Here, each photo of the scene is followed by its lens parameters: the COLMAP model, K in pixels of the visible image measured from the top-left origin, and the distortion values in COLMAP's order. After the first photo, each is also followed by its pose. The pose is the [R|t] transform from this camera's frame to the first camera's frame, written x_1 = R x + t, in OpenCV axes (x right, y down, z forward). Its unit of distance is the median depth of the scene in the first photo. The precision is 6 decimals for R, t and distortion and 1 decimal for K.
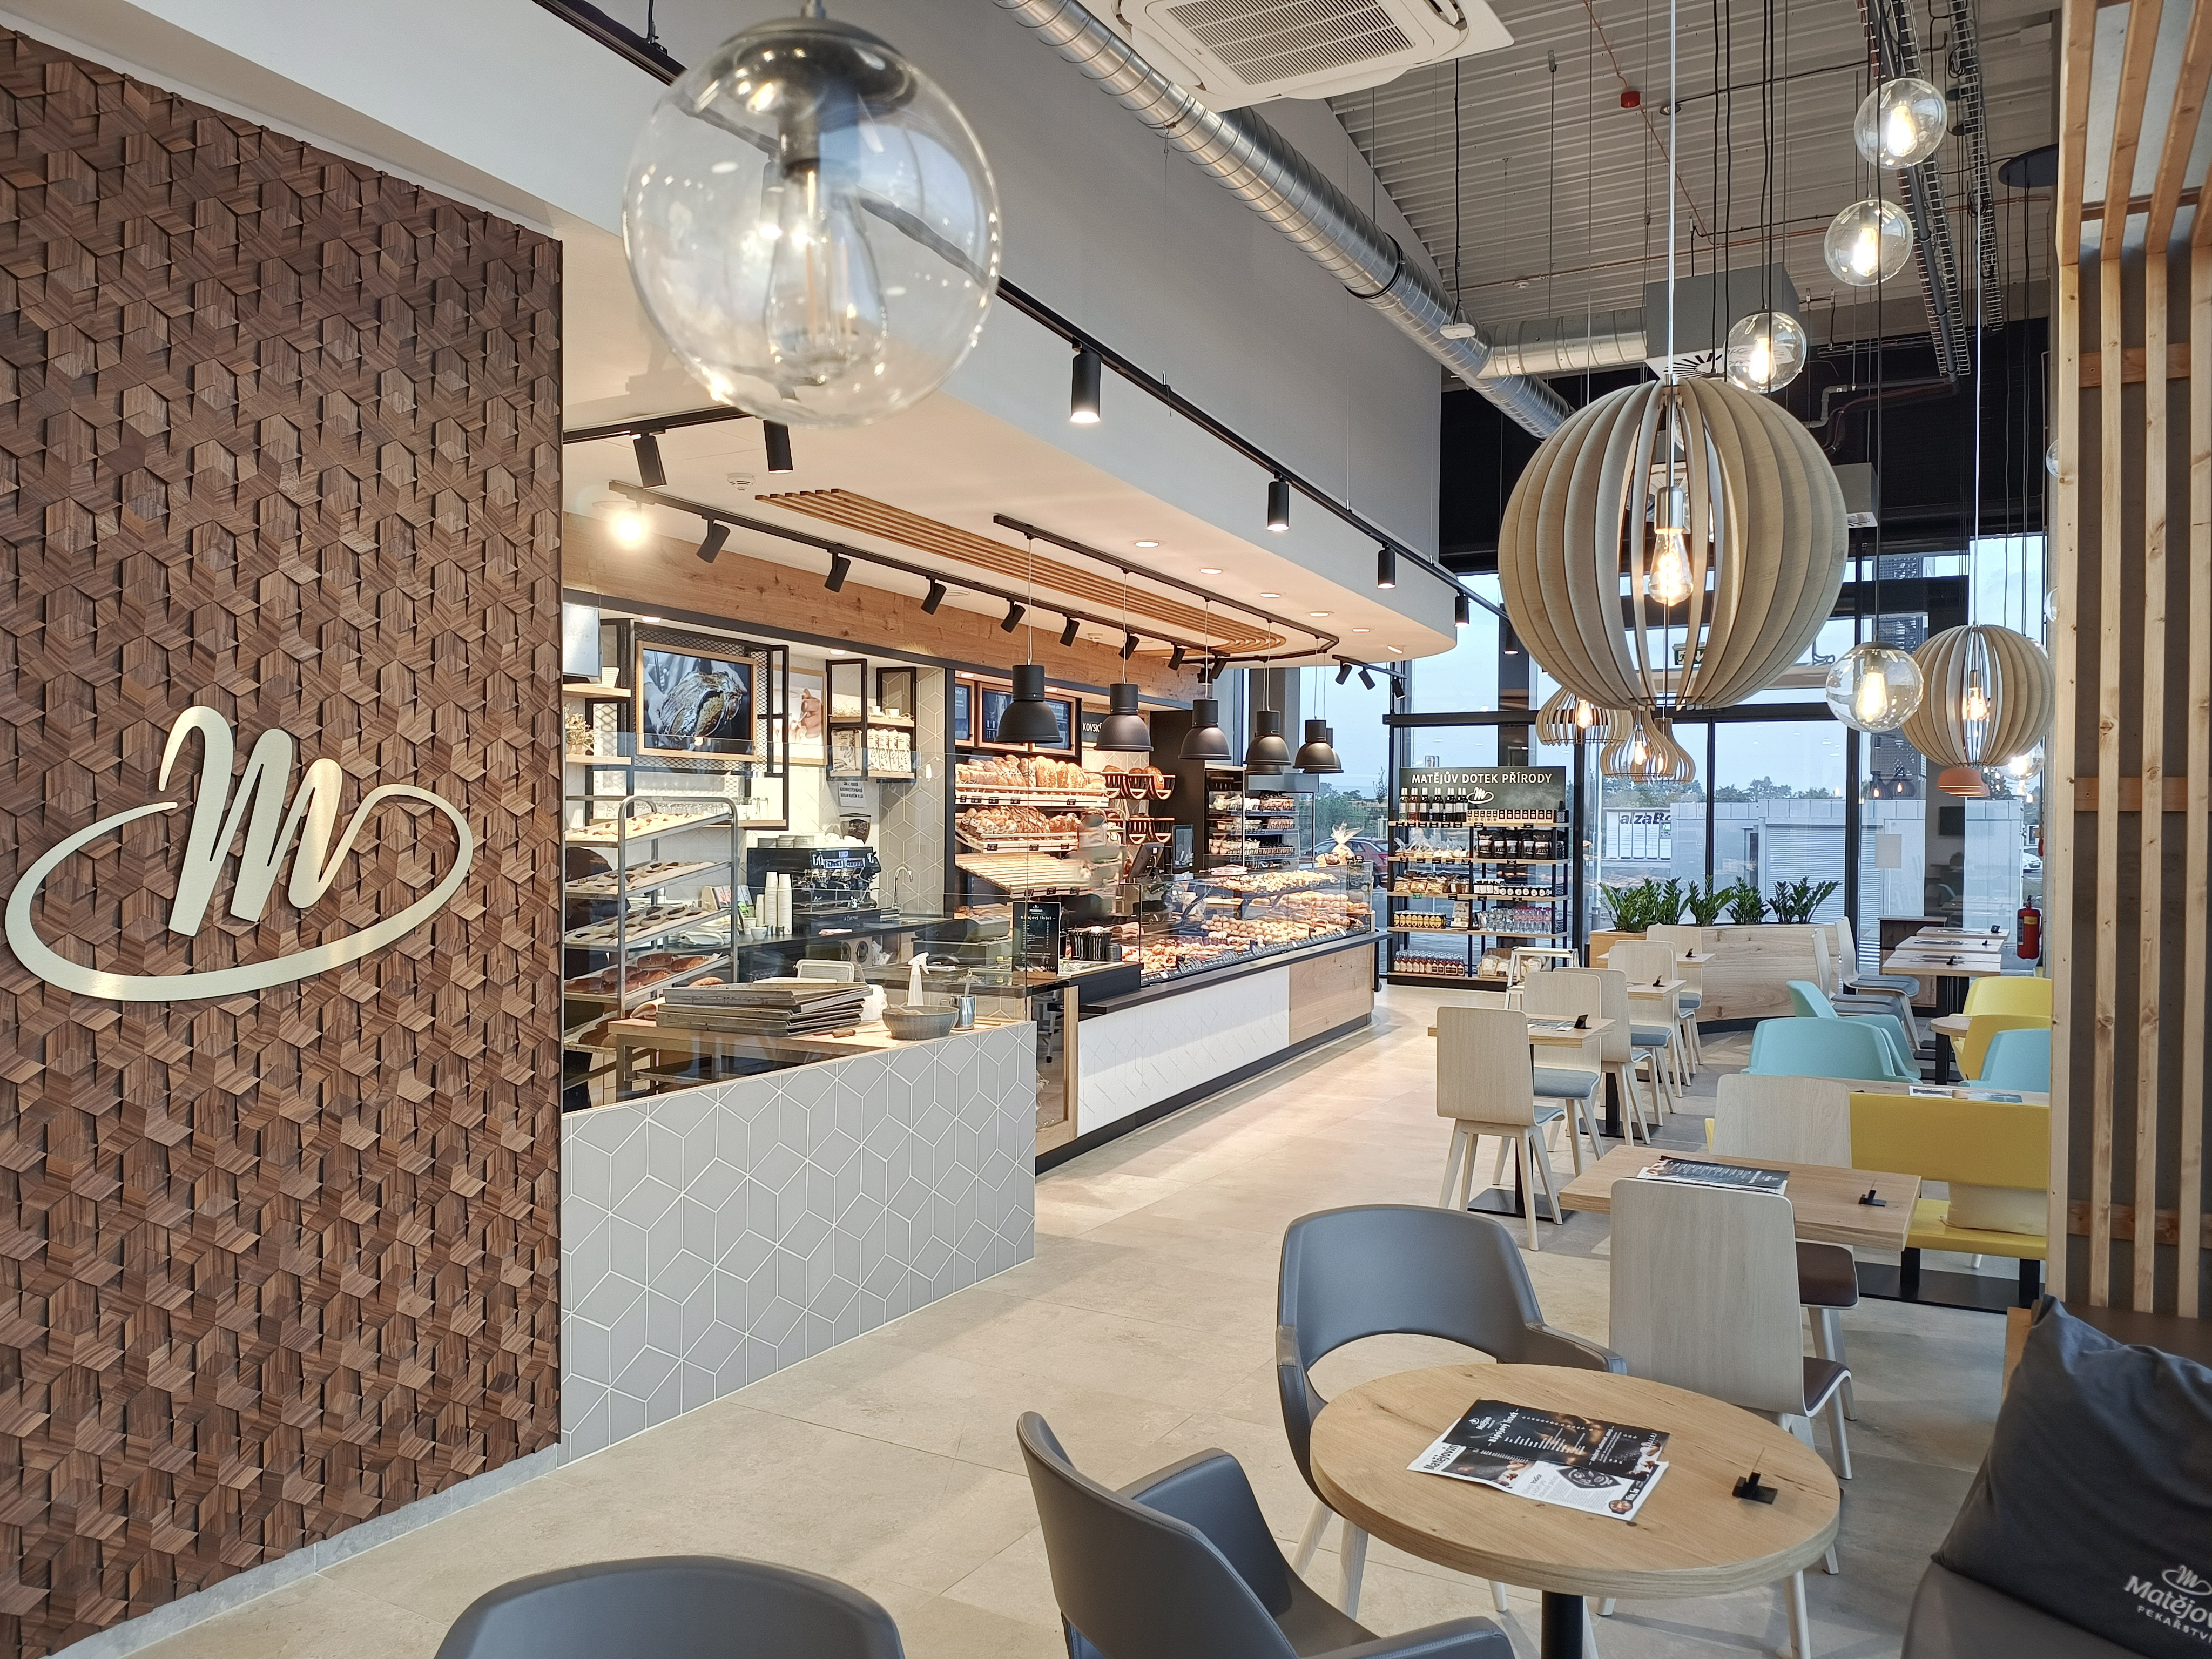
lens RADIAL K [[1635.9, 0, 1115.0], [0, 1635.9, 837.7], [0, 0, 1]] dist [0.051146, -0.095832]
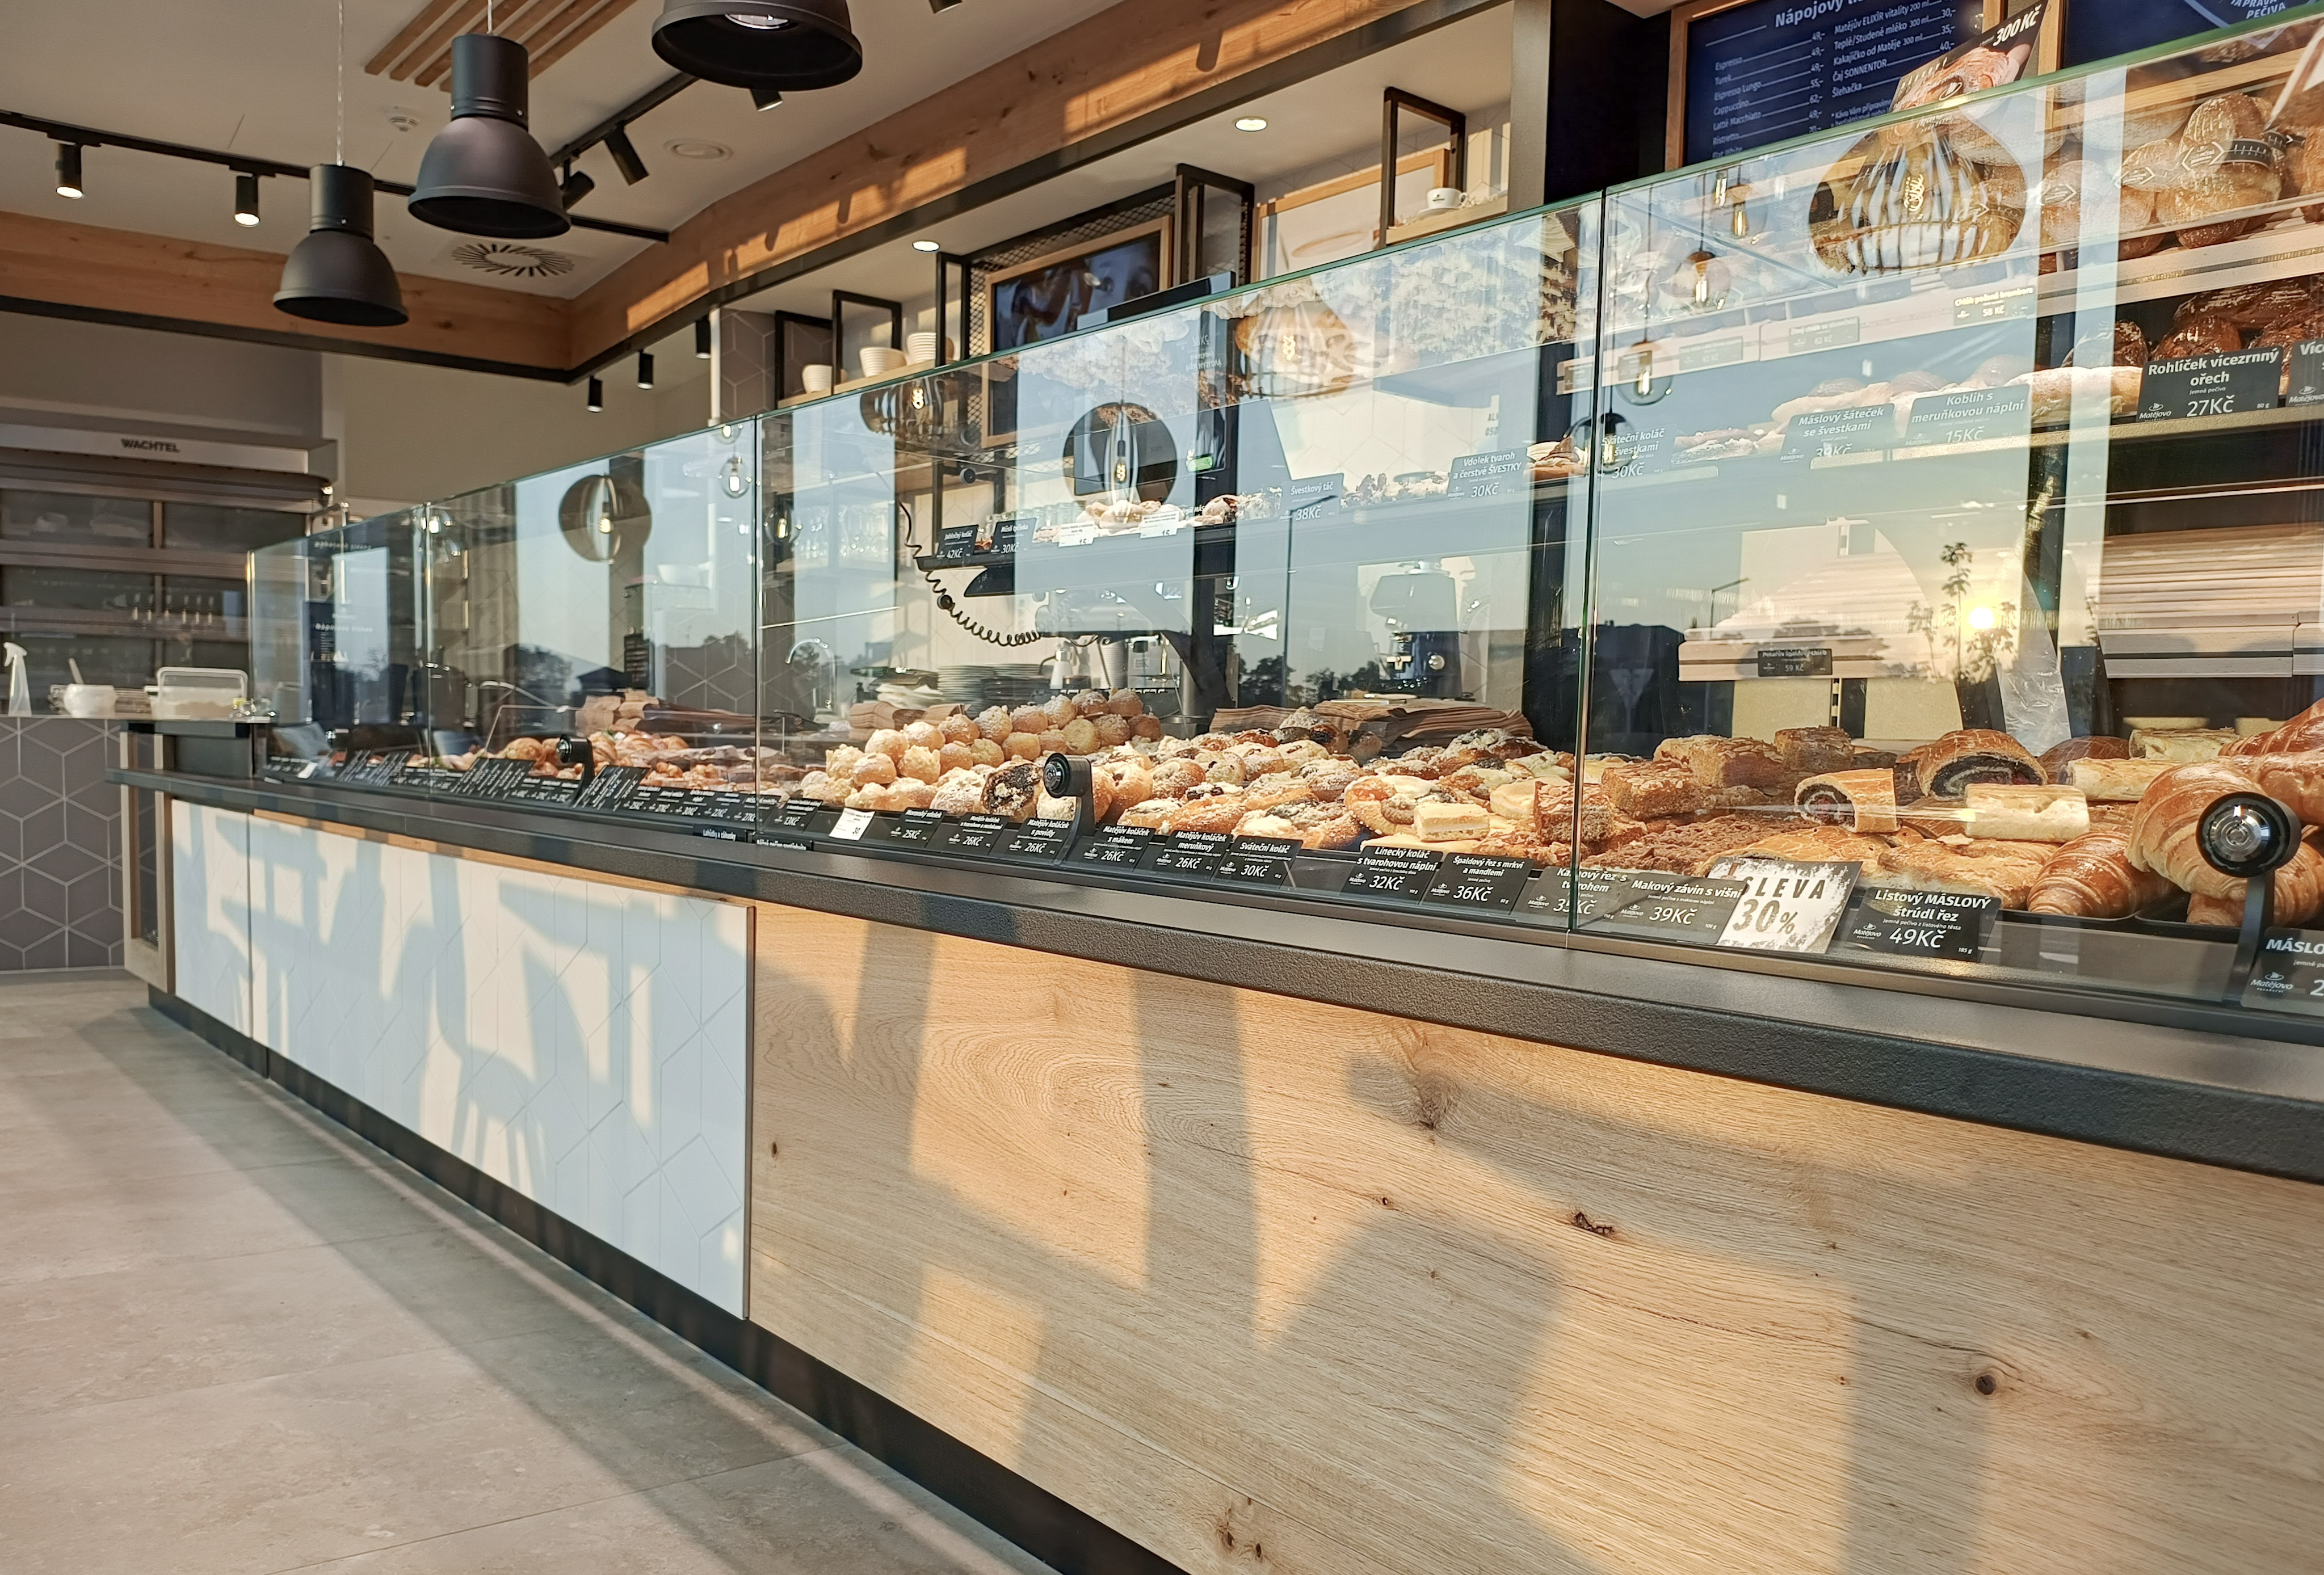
lens RADIAL K [[1742.3, 0, 1126.6], [0, 1742.3, 845.7], [0, 0, 1]] dist [0.029219, -0.046150]
pose [[-0.451938, 0.037318, -0.891268, 0.274710], [-0.038995, 0.997343, 0.061533, 0.056042], [0.891197, 0.062565, -0.449282, 1.146565]]
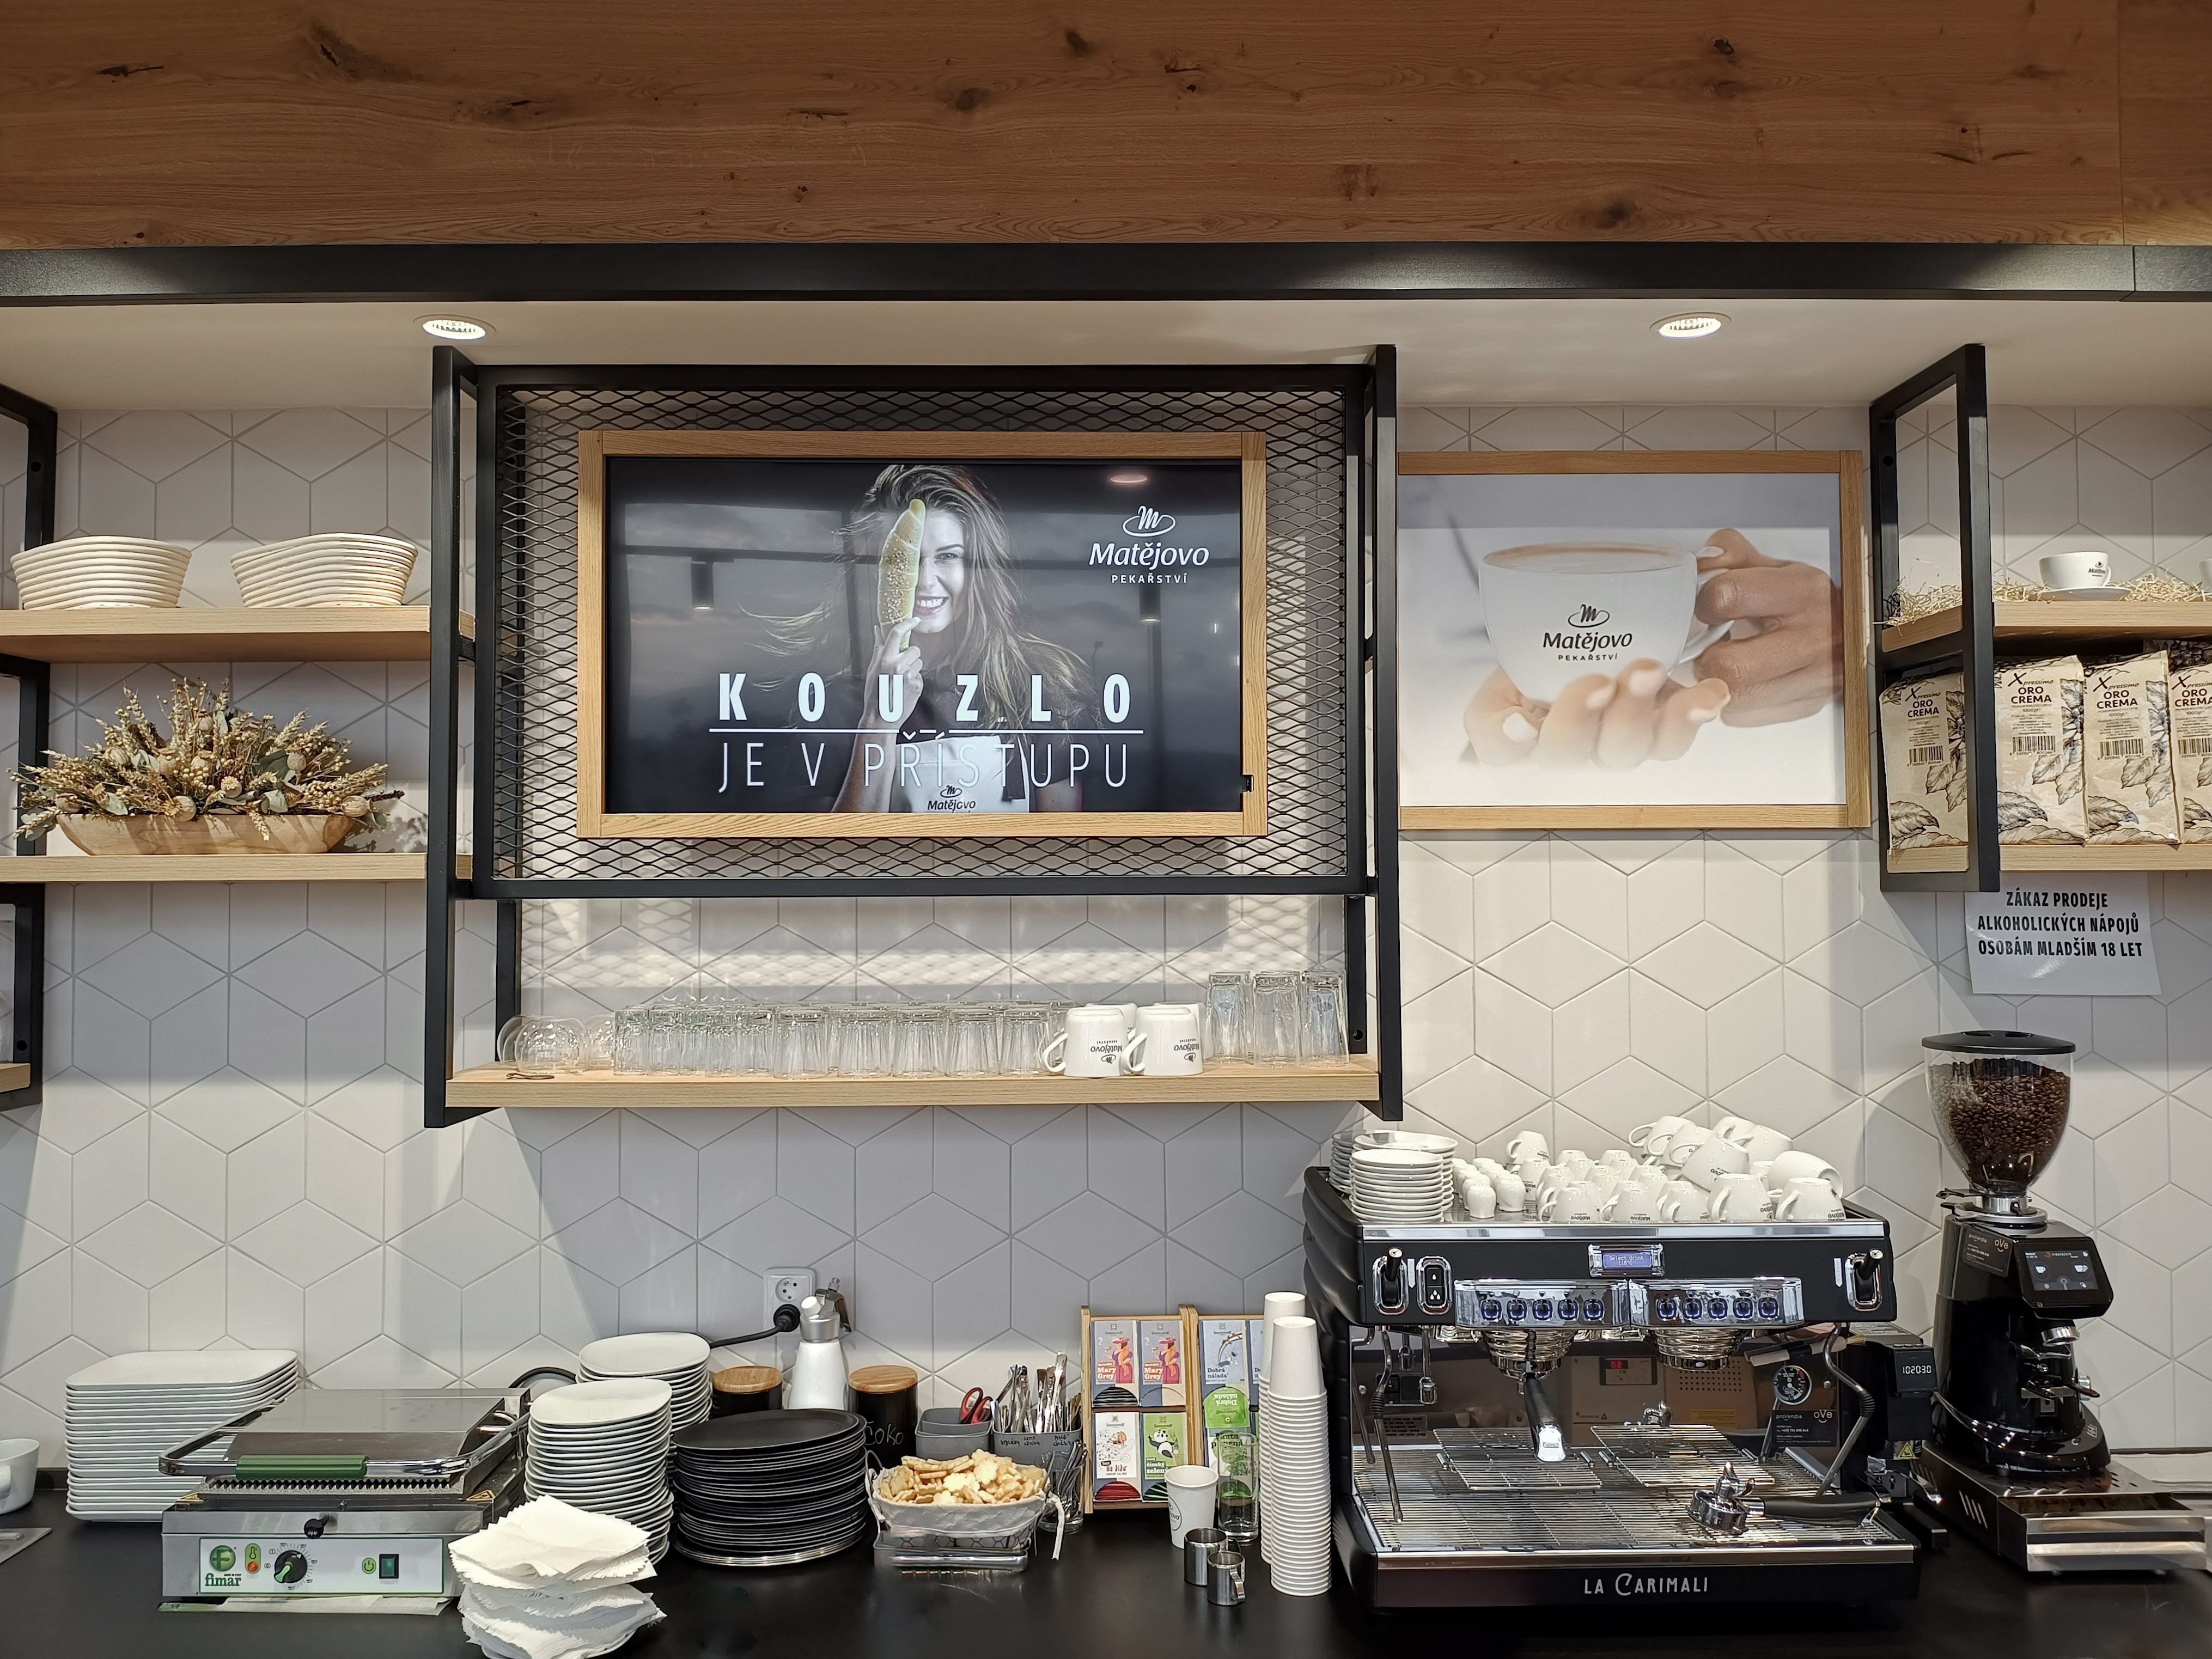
lens RADIAL K [[1635.9, 0, 1105.3], [0, 1635.9, 834.3], [0, 0, 1]] dist [0.051146, -0.095832]
pose [[0.412817, -0.036669, -0.910075, -0.000571], [-0.002372, 0.999143, -0.041334, -0.033156], [0.910811, 0.019222, 0.412377, 0.798704]]
